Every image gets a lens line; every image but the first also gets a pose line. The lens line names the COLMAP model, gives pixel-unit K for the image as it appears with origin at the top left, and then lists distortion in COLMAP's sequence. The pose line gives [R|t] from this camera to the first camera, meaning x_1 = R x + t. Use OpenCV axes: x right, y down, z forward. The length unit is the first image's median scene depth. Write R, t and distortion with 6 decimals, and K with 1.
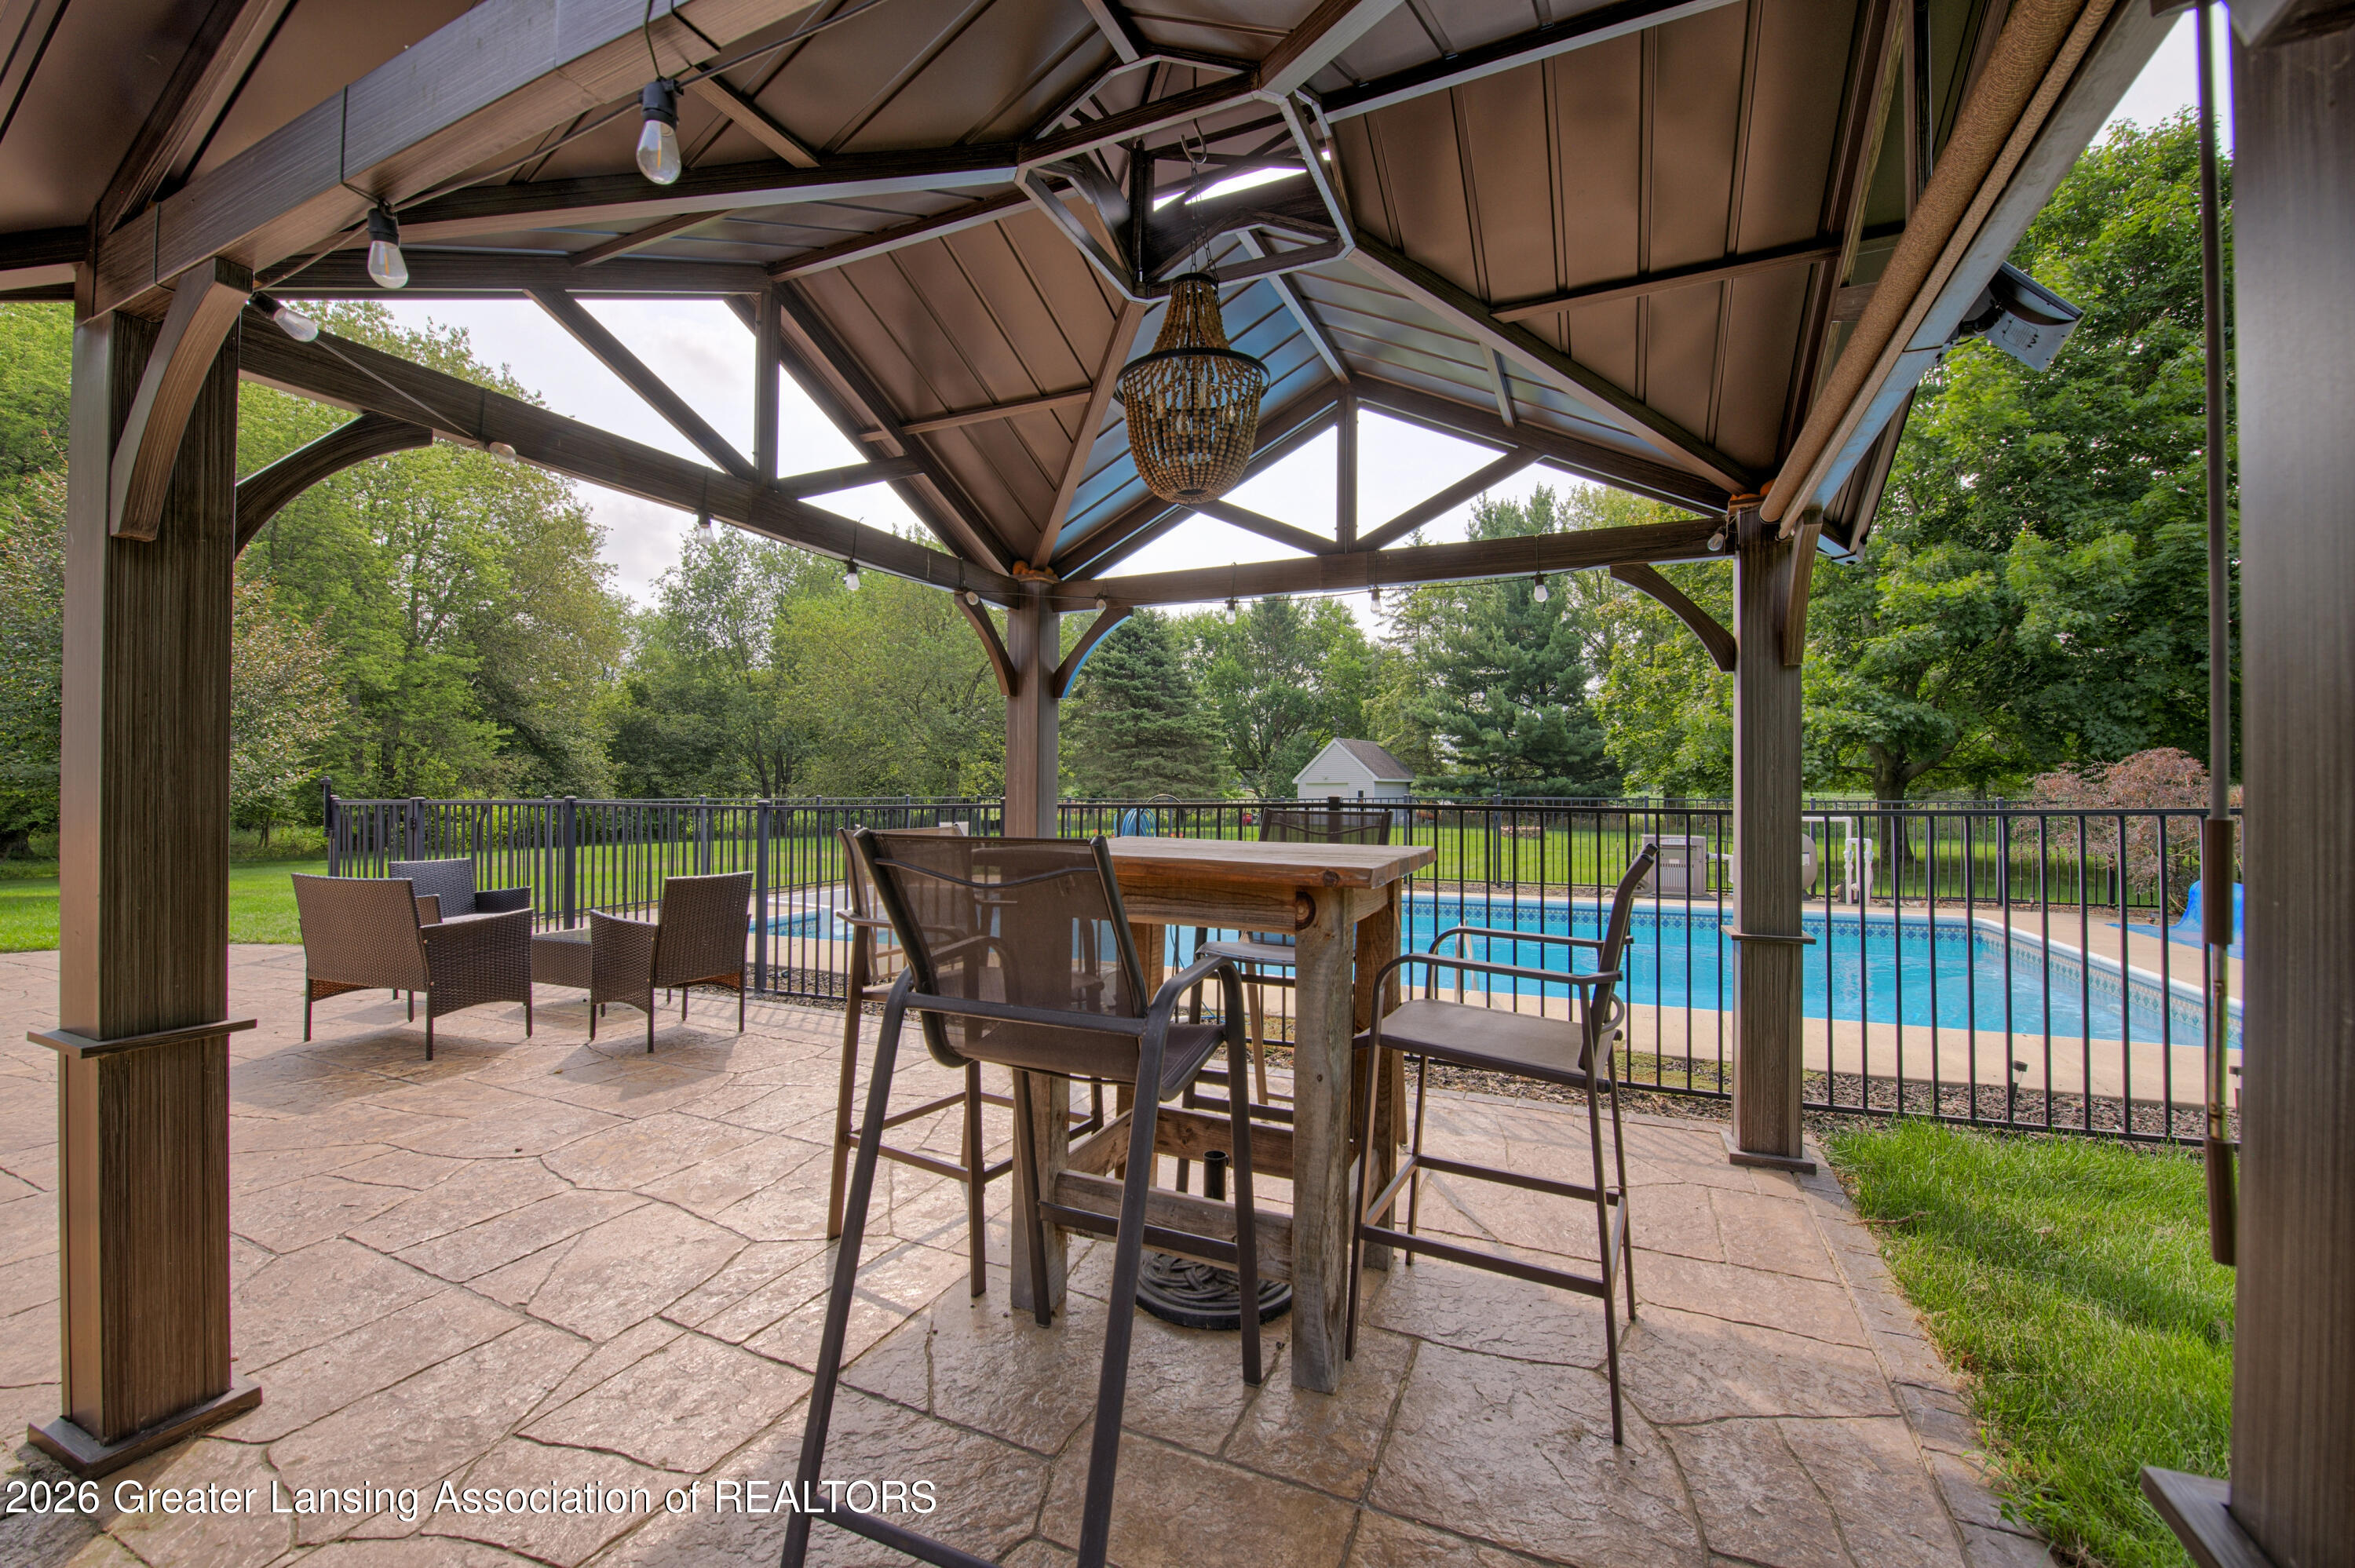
lens RADIAL K [[944.5, 0, 1177.5], [0, 944.5, 784.0], [0, 0, 1]] dist [-0.022078, -0.000332]
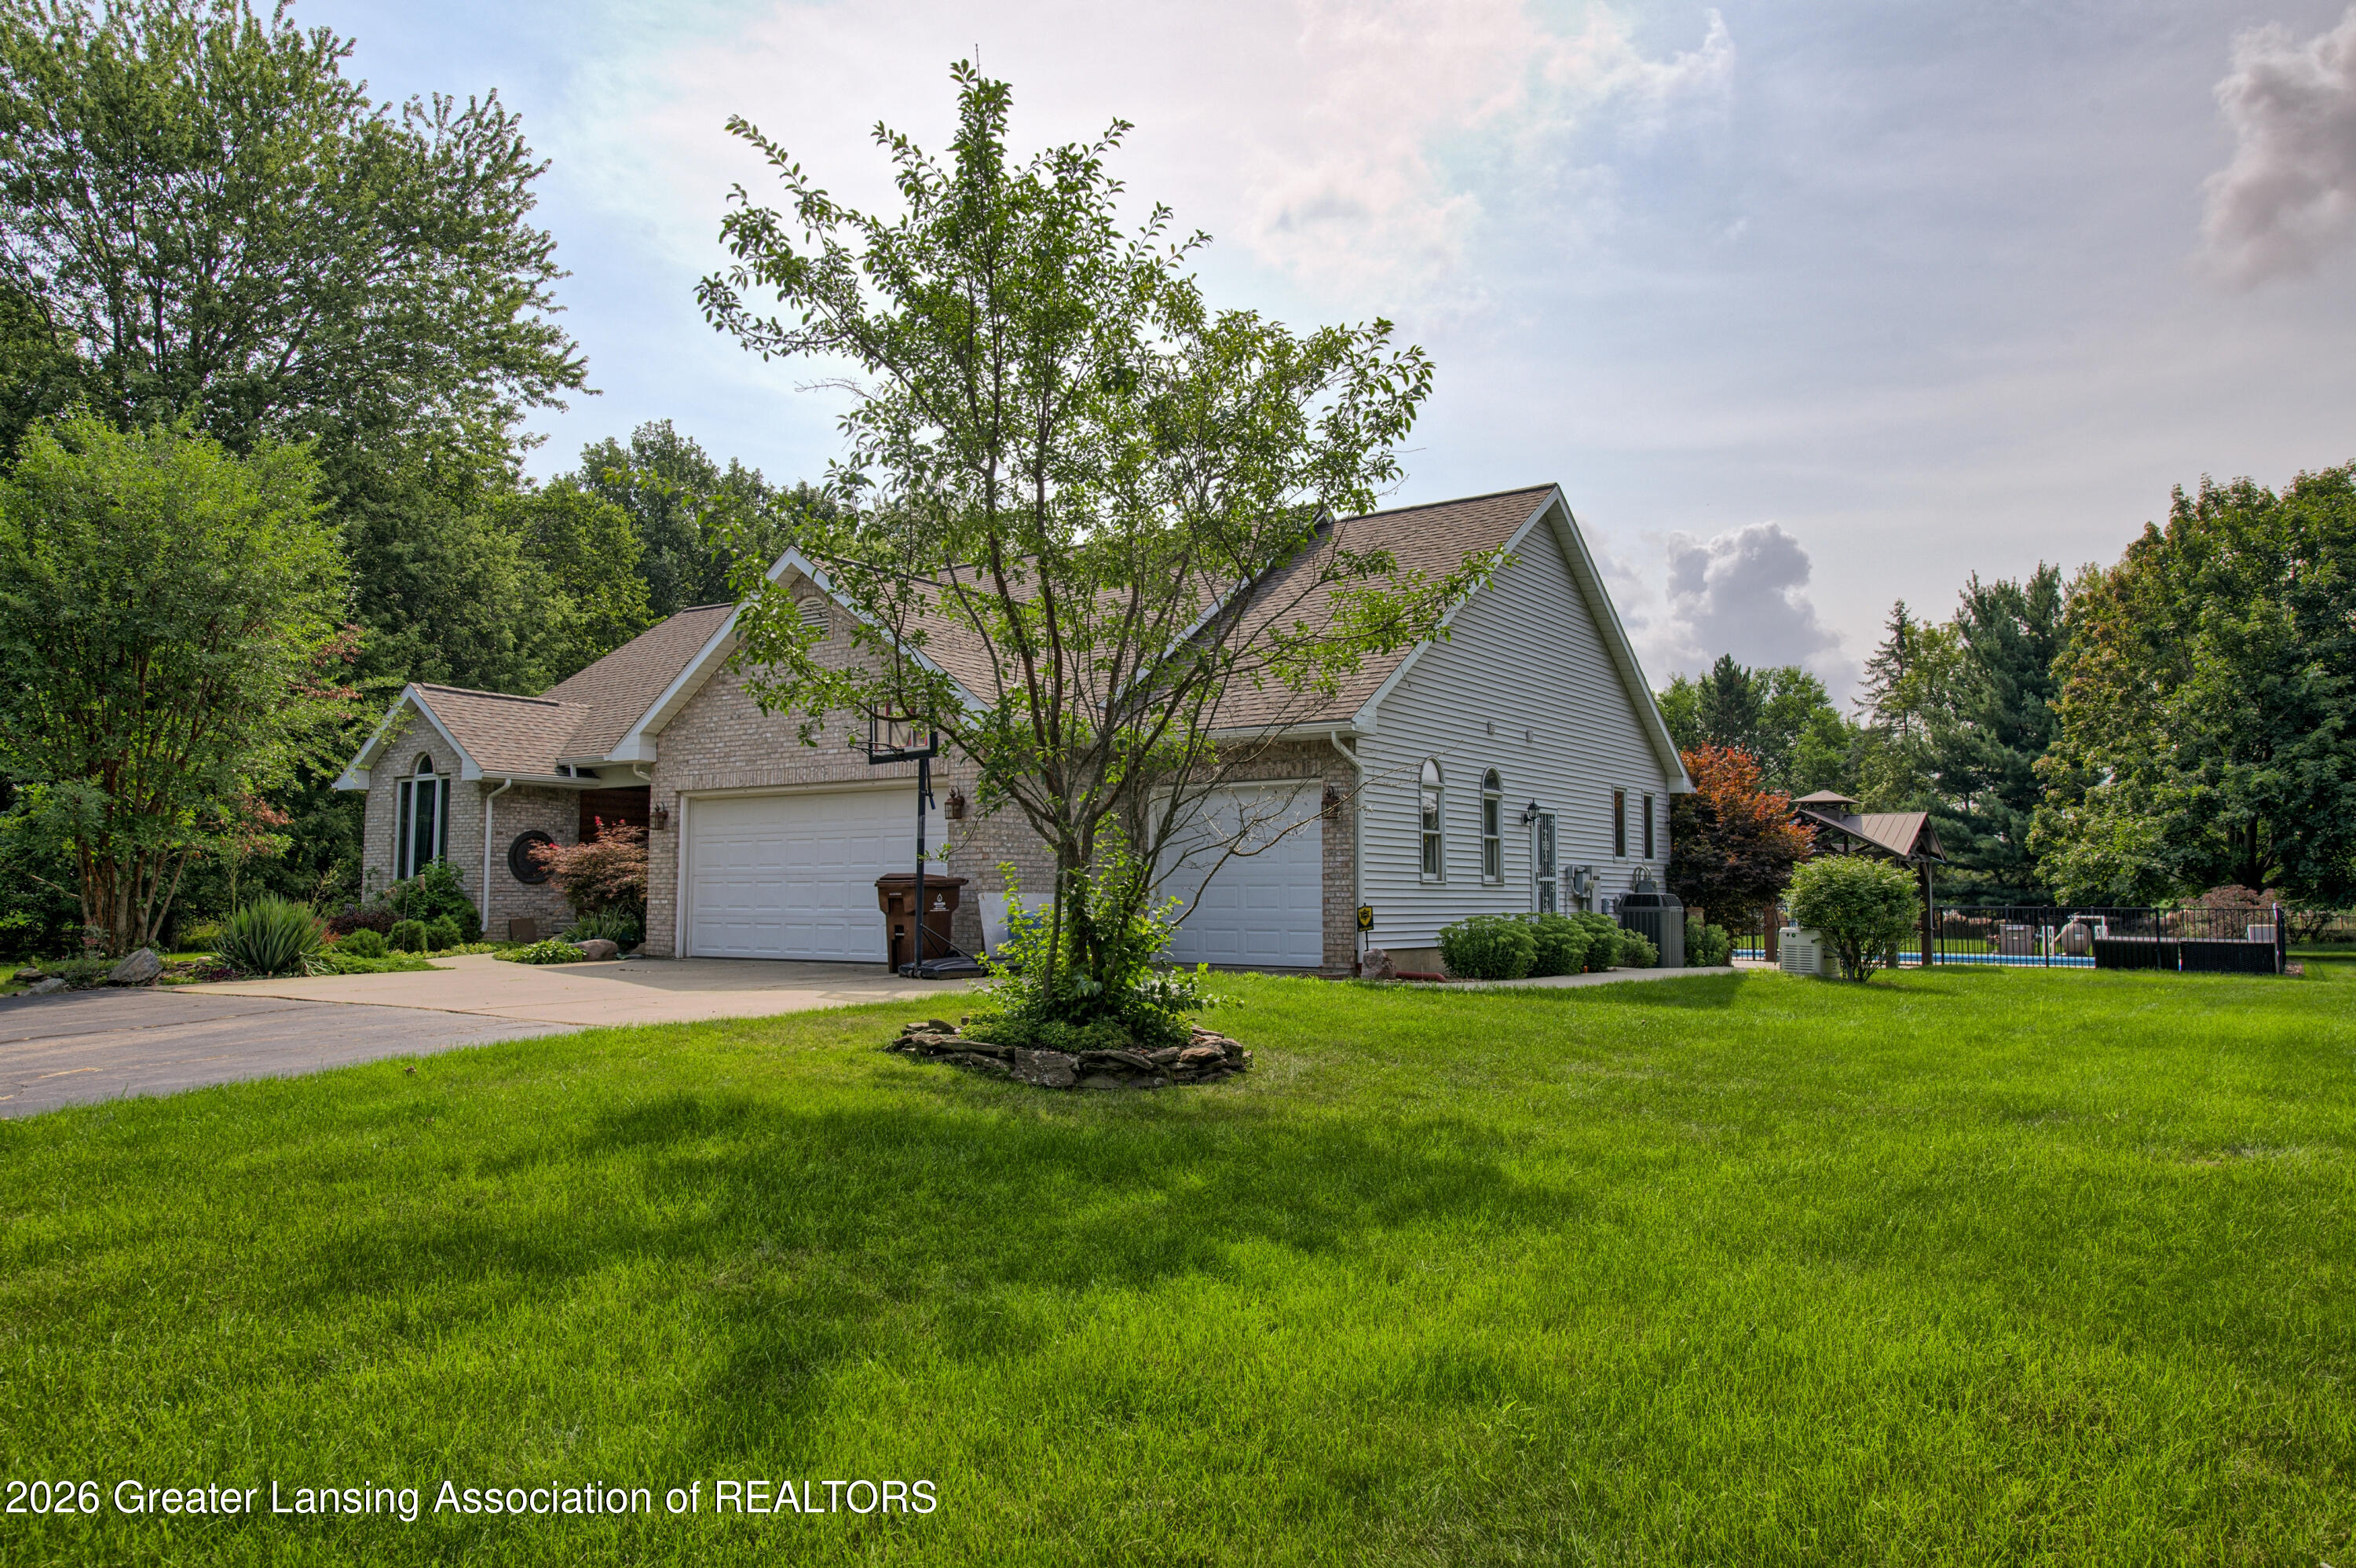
lens RADIAL K [[1625.1, 0, 1178.0], [0, 1625.1, 784.0], [0, 0, 1]] dist [0.014515, 0.007029]
pose [[0.981923, -0.009961, -0.189017, -0.142094], [-0.001544, 0.998160, -0.060623, -0.007246], [0.189273, 0.059819, 0.980101, -0.703598]]
